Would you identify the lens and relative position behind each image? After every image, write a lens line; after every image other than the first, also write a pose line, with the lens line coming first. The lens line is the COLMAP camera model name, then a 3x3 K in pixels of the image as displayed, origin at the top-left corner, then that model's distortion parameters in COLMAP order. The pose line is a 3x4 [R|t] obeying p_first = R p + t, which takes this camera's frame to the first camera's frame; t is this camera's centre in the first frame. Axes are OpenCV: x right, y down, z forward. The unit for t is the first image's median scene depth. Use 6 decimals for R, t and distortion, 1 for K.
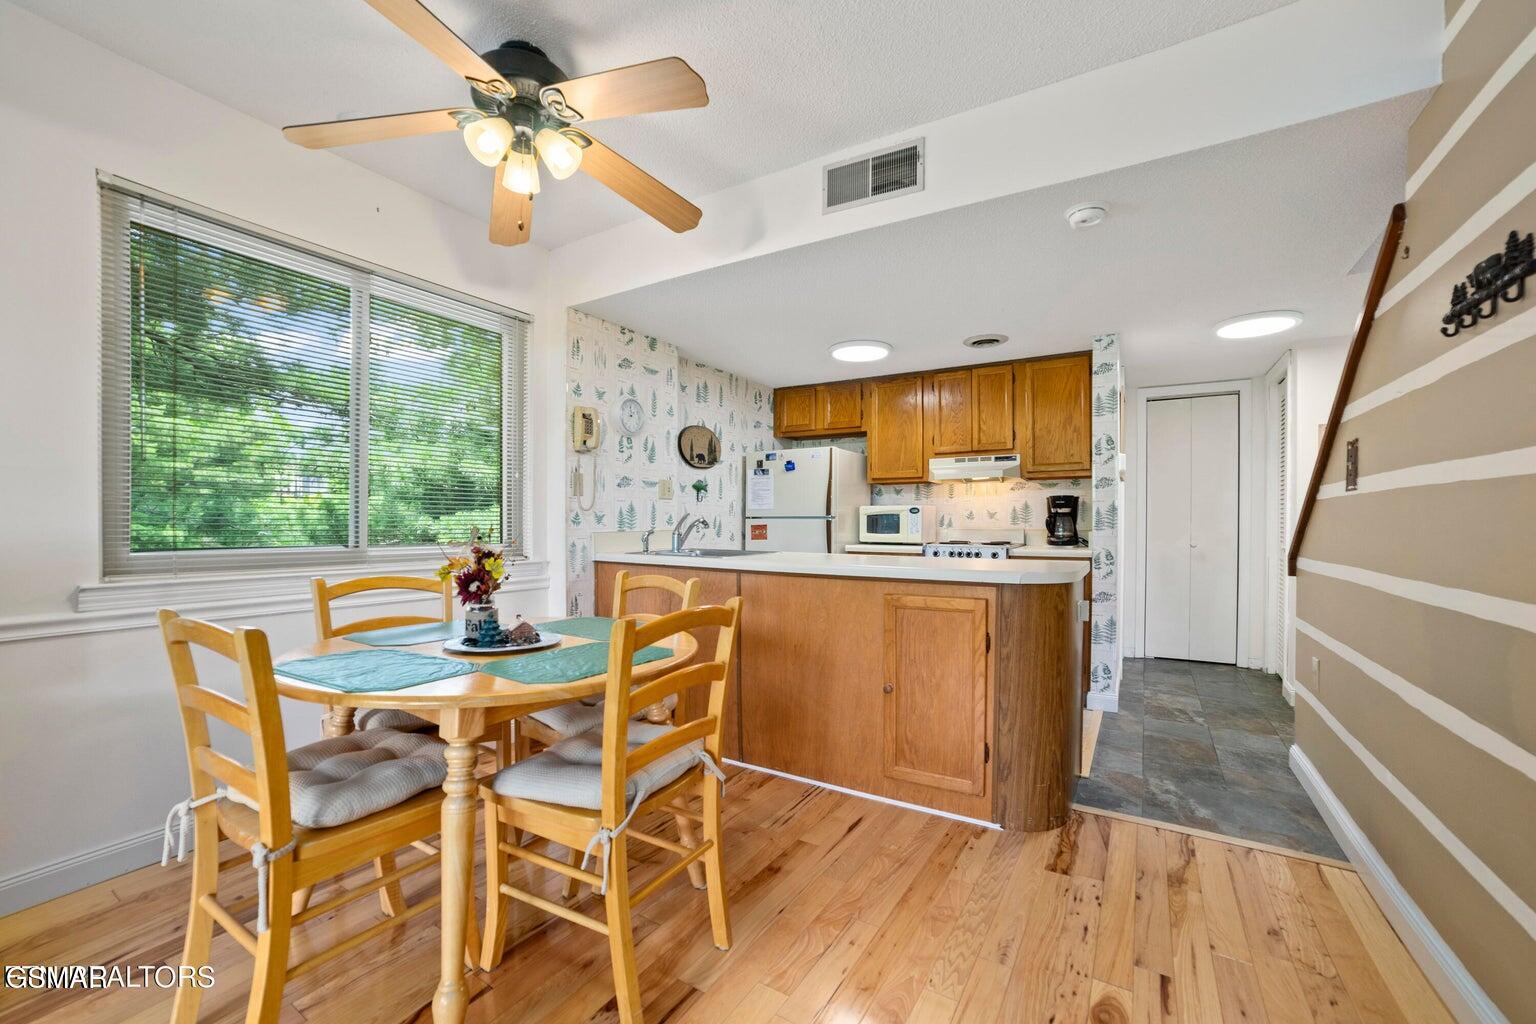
lens RADIAL K [[616.7, 0, 767.2], [0, 616.7, 522.7], [0, 0, 1]] dist [-0.041944, 0.010316]
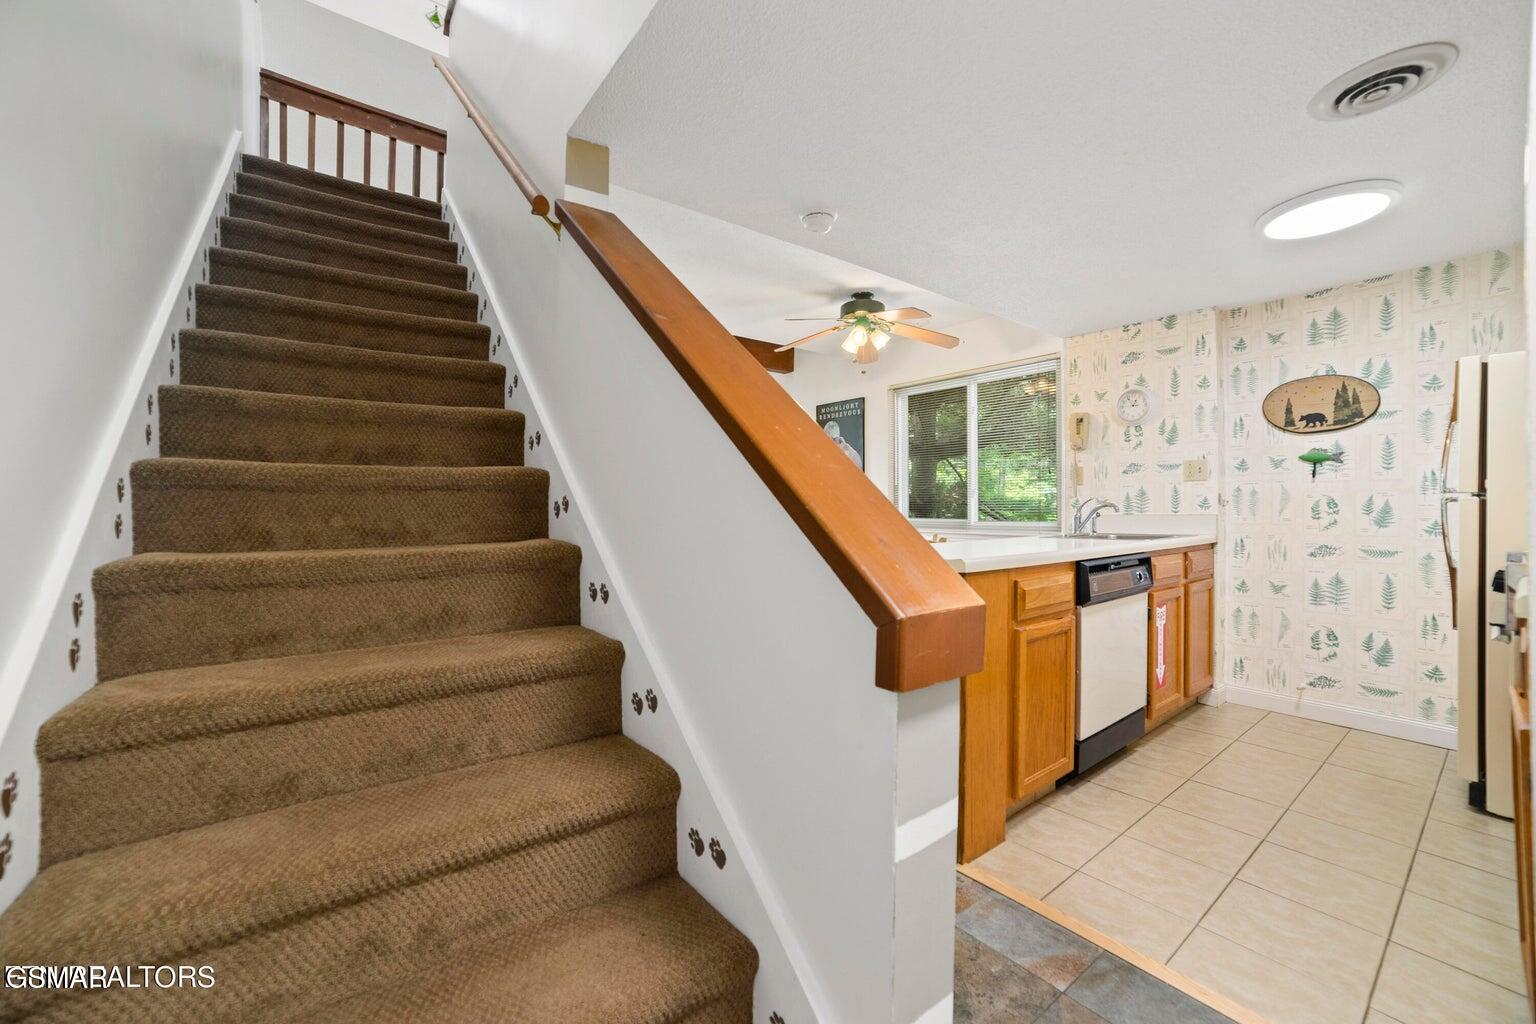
lens RADIAL K [[616.7, 0, 780.3], [0, 616.7, 512.1], [0, 0, 1]] dist [-0.041944, 0.010316]
pose [[-0.352529, 0.002303, -0.935798, 0.930895], [-0.003711, 0.999986, 0.003859, 0.007687], [0.935794, 0.004834, -0.352515, 0.765700]]
